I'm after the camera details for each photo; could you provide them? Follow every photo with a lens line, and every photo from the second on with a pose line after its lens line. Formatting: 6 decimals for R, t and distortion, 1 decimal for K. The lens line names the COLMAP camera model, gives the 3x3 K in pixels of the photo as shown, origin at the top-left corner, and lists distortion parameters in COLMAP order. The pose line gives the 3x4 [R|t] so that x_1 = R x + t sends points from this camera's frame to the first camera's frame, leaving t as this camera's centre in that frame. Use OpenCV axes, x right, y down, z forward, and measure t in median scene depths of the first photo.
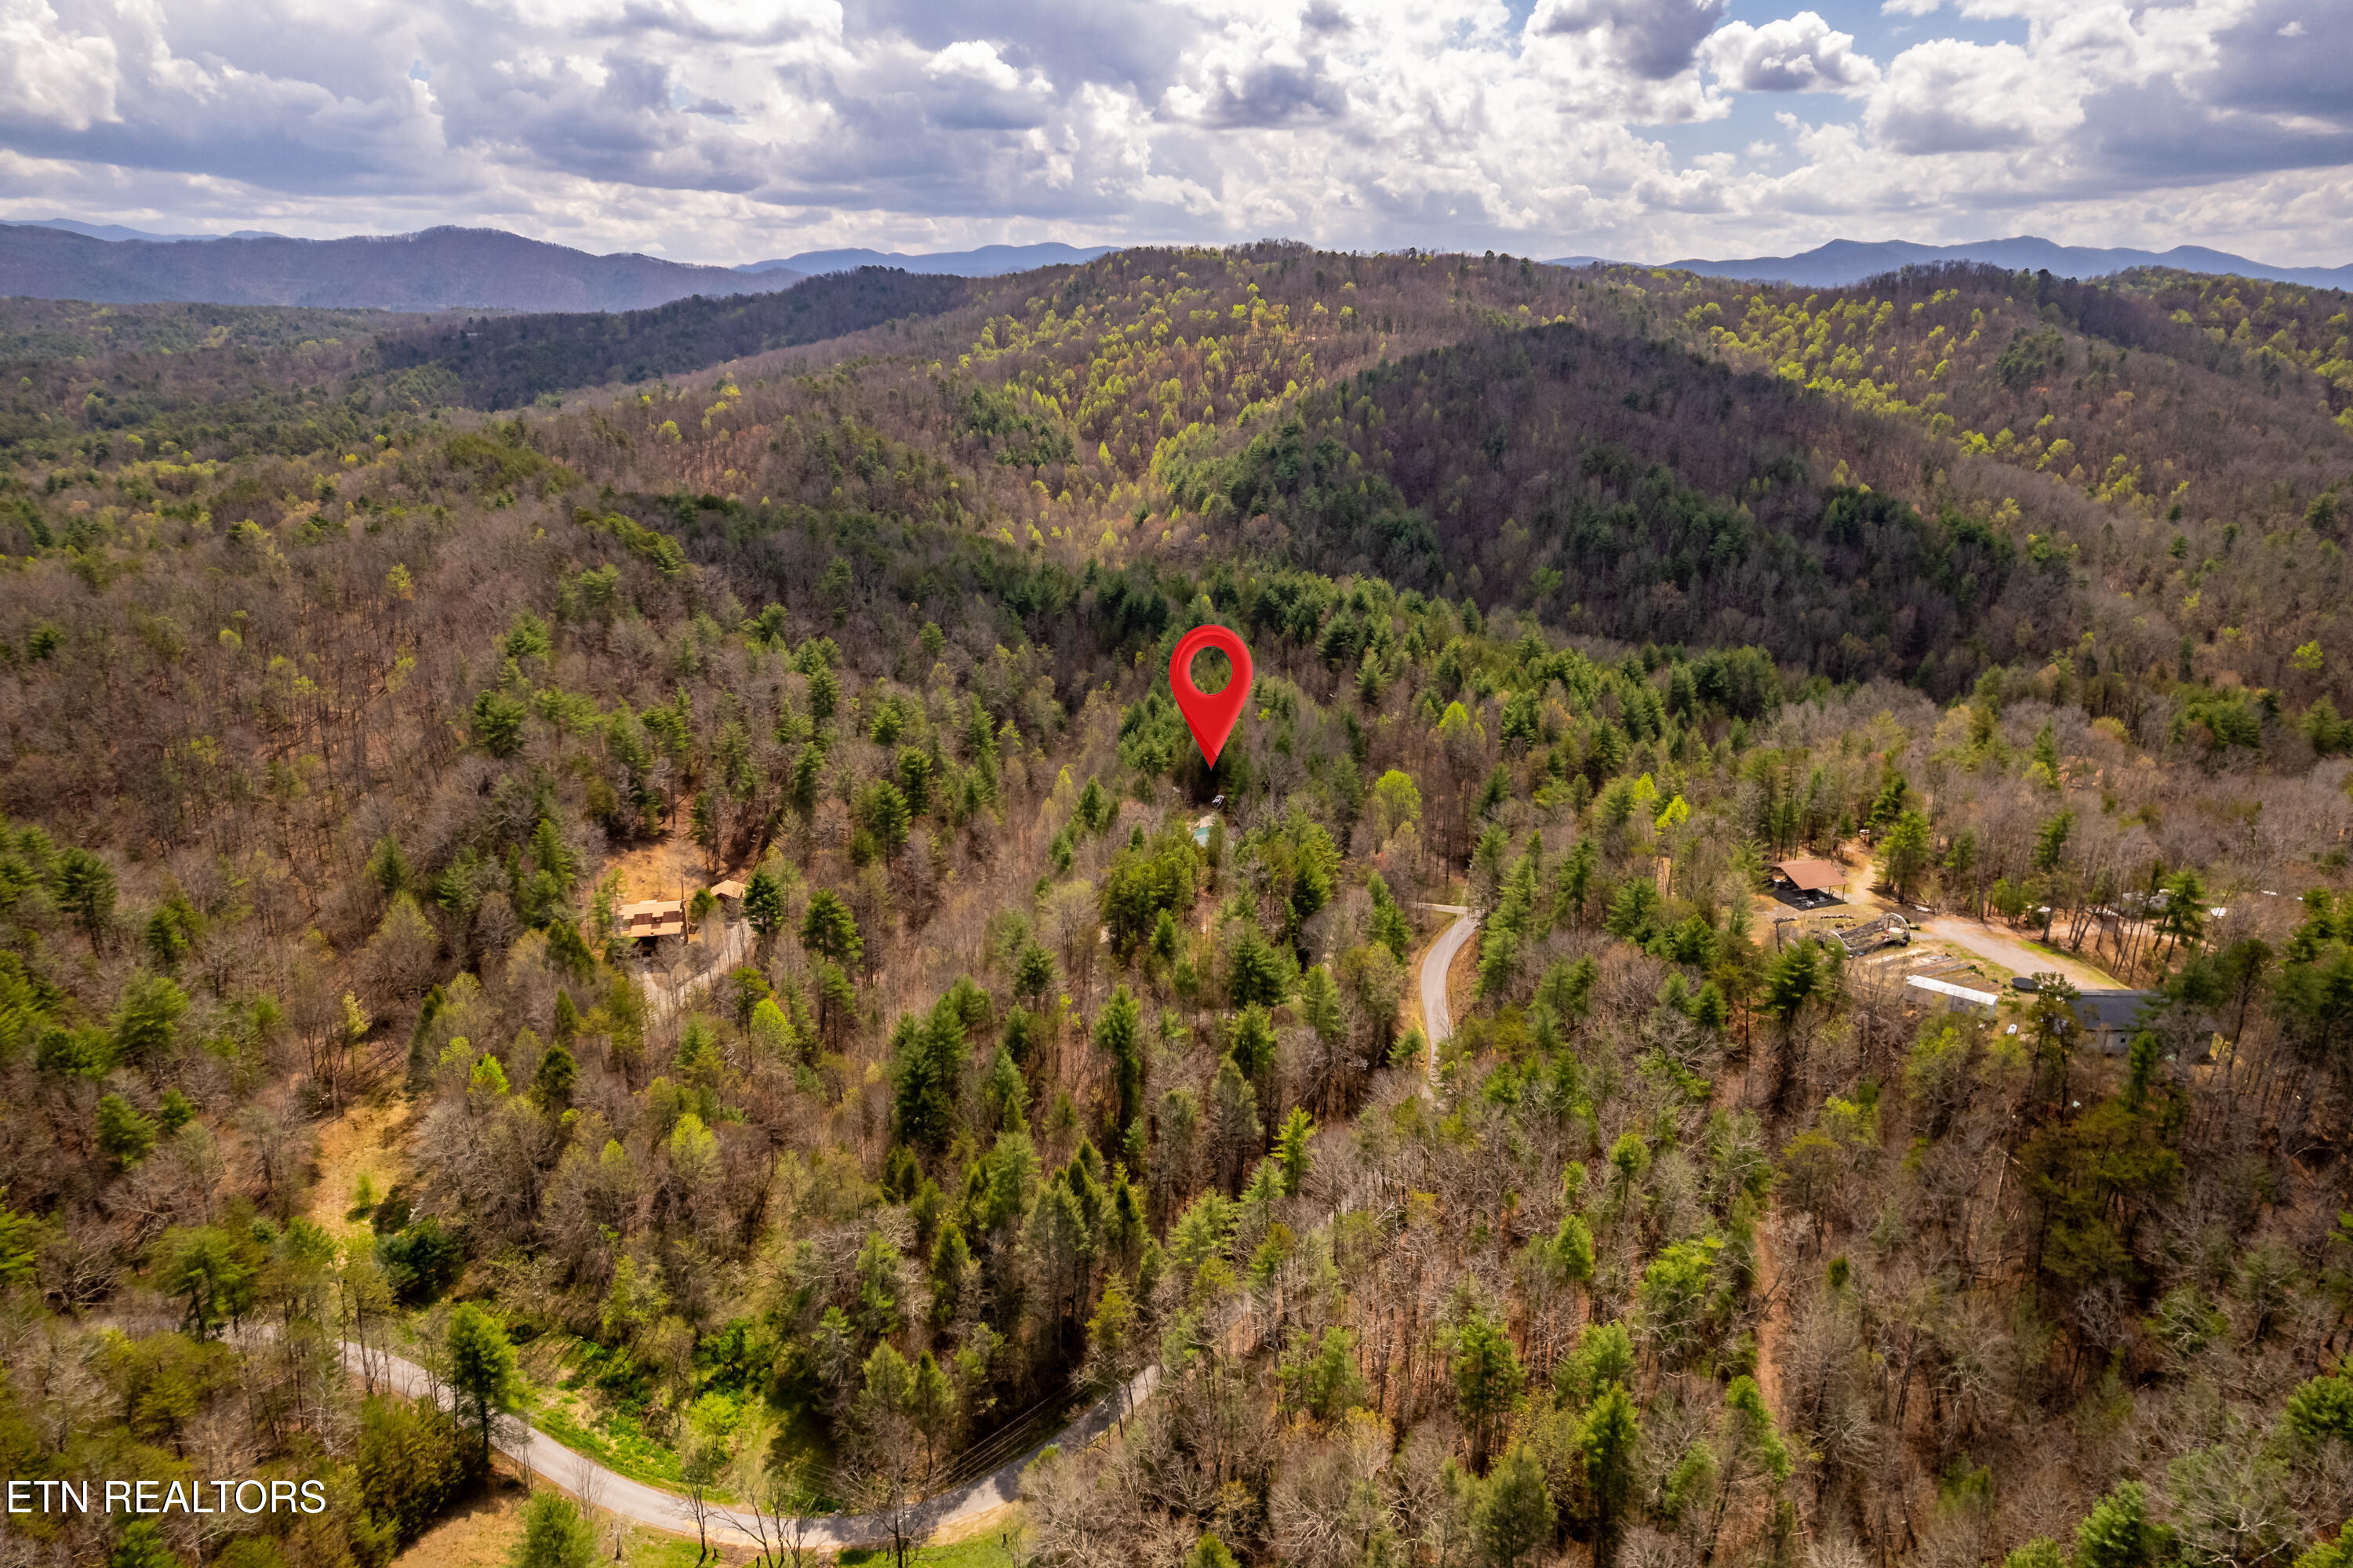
lens RADIAL K [[1487.8, 0, 1183.0], [0, 1487.8, 818.1], [0, 0, 1]] dist [-0.078962, 0.064532]
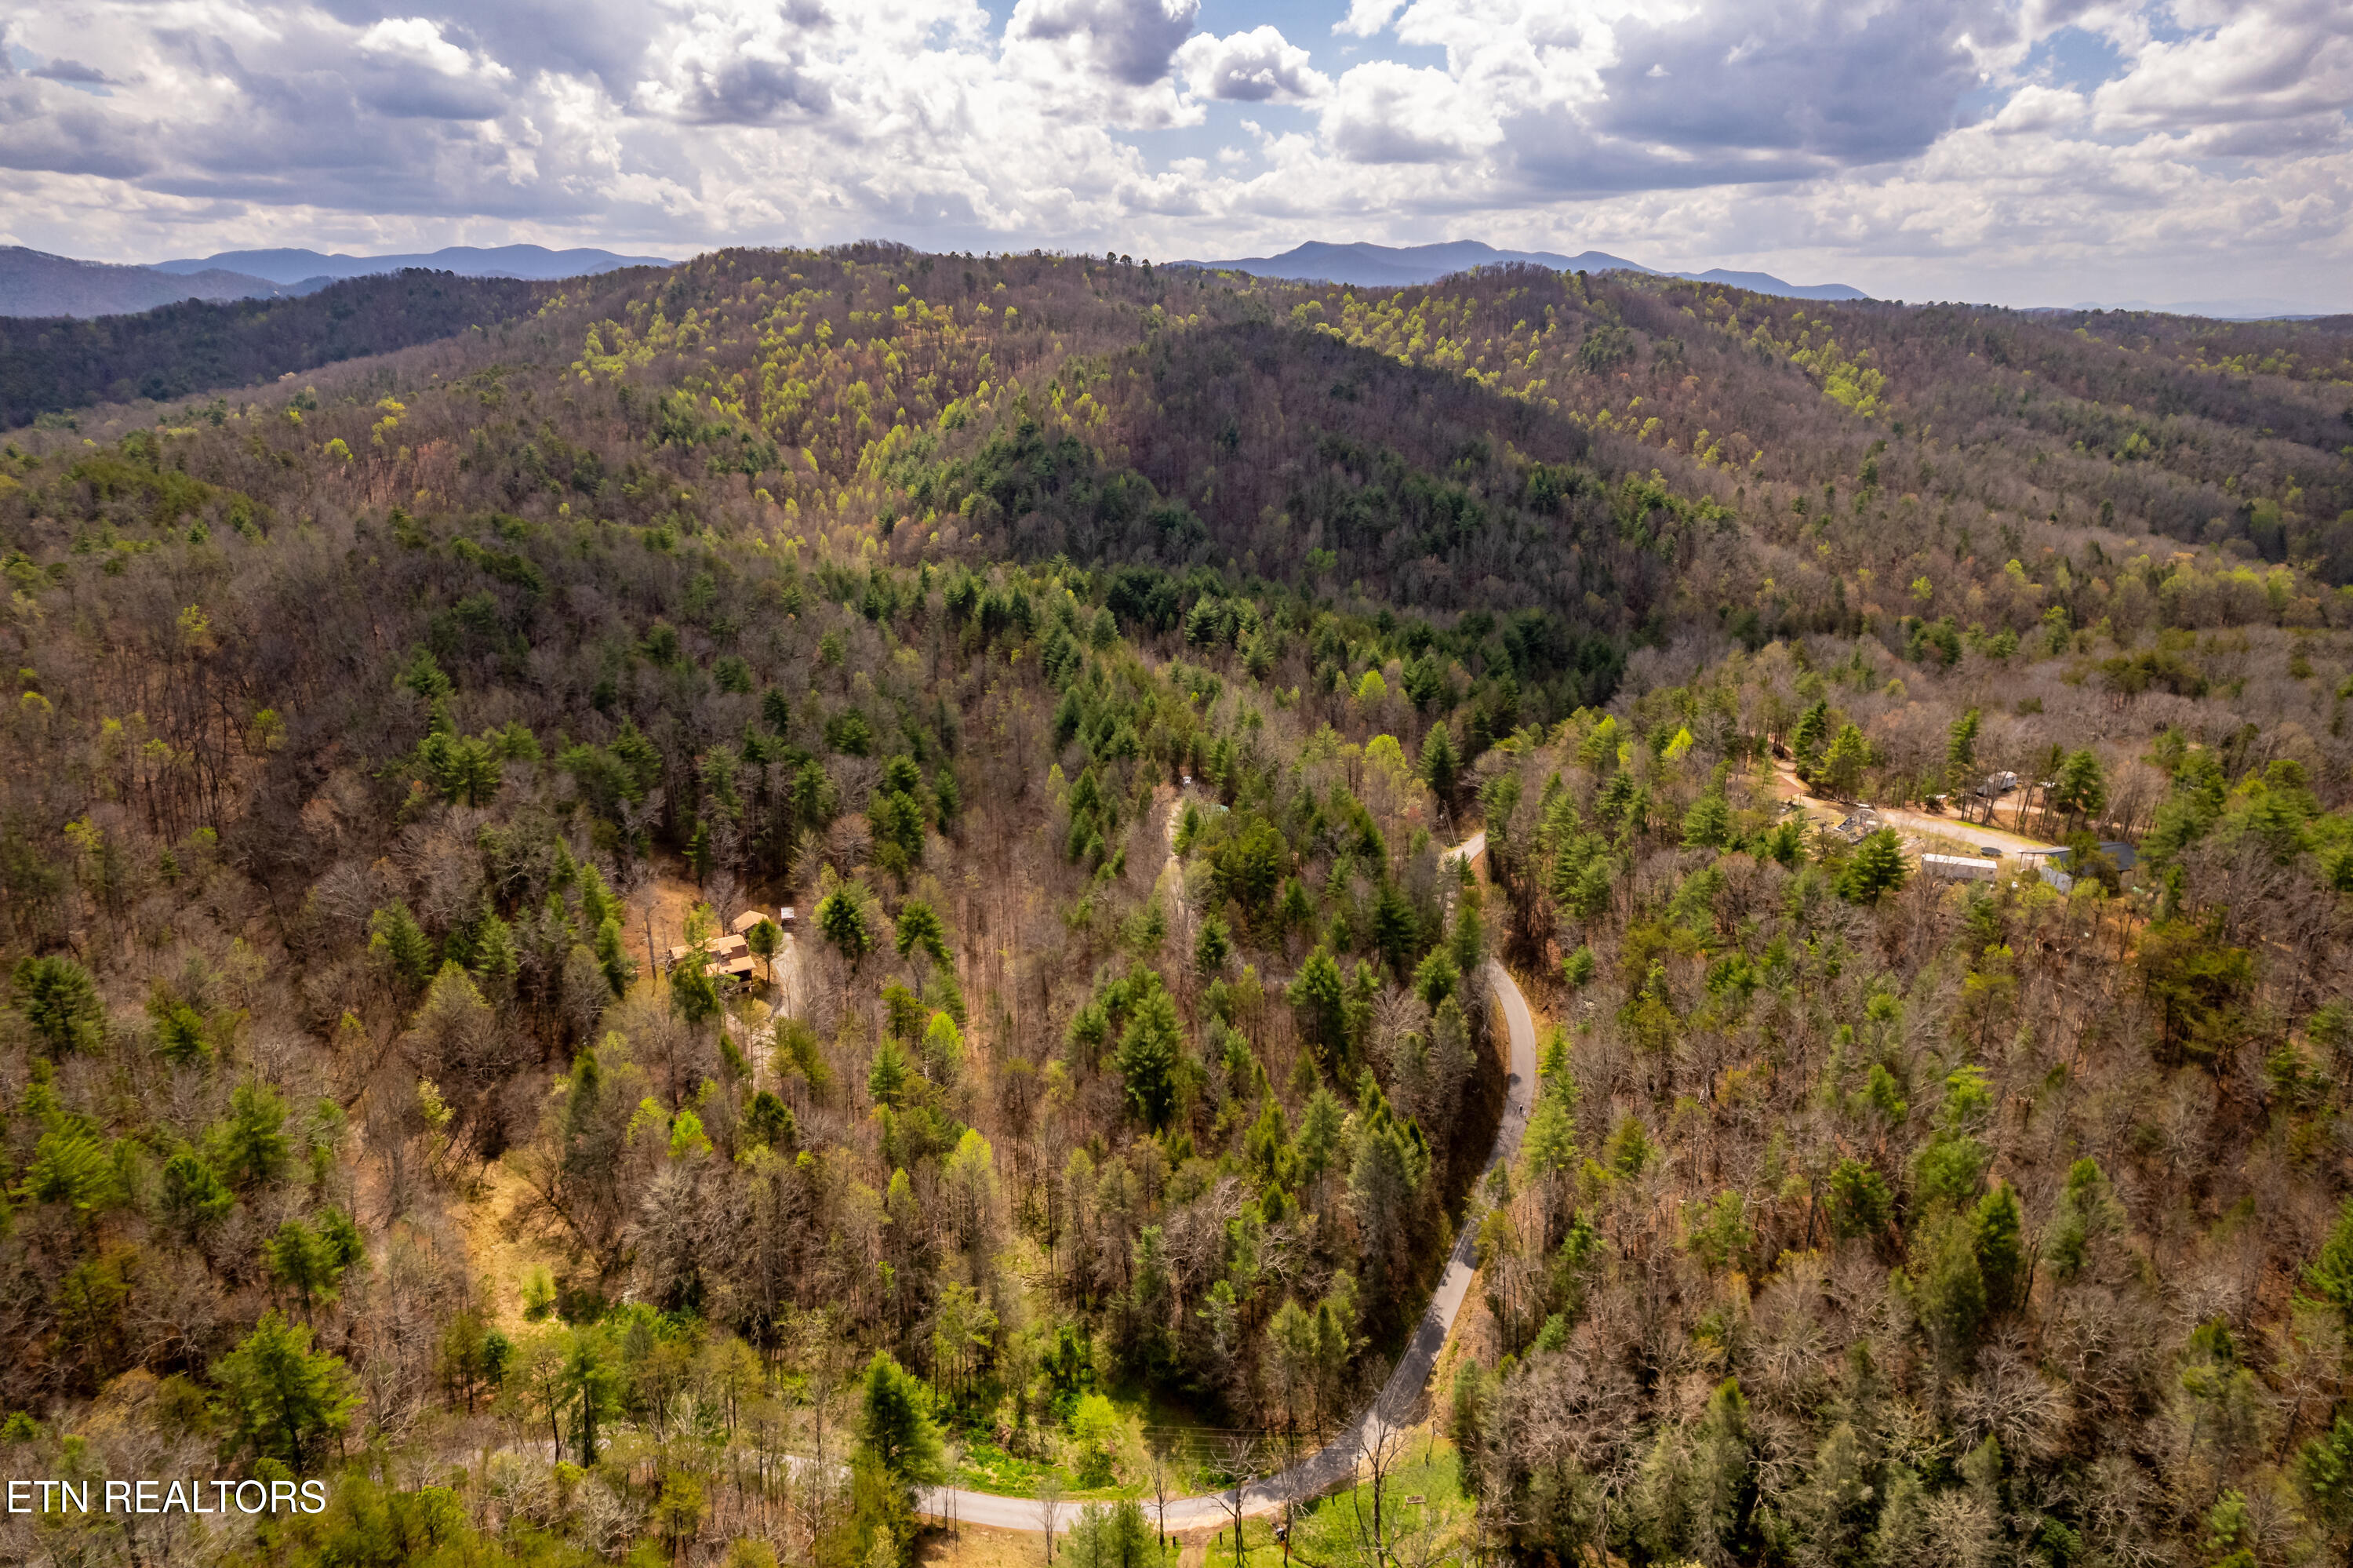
lens RADIAL K [[1487.8, 0, 1183.0], [0, 1487.8, 818.1], [0, 0, 1]] dist [-0.078962, 0.064532]
pose [[0.950521, -0.101636, 0.293565, -0.120001], [0.101823, 0.994694, 0.014687, -0.001141], [-0.293500, 0.015931, 0.955826, 0.005482]]
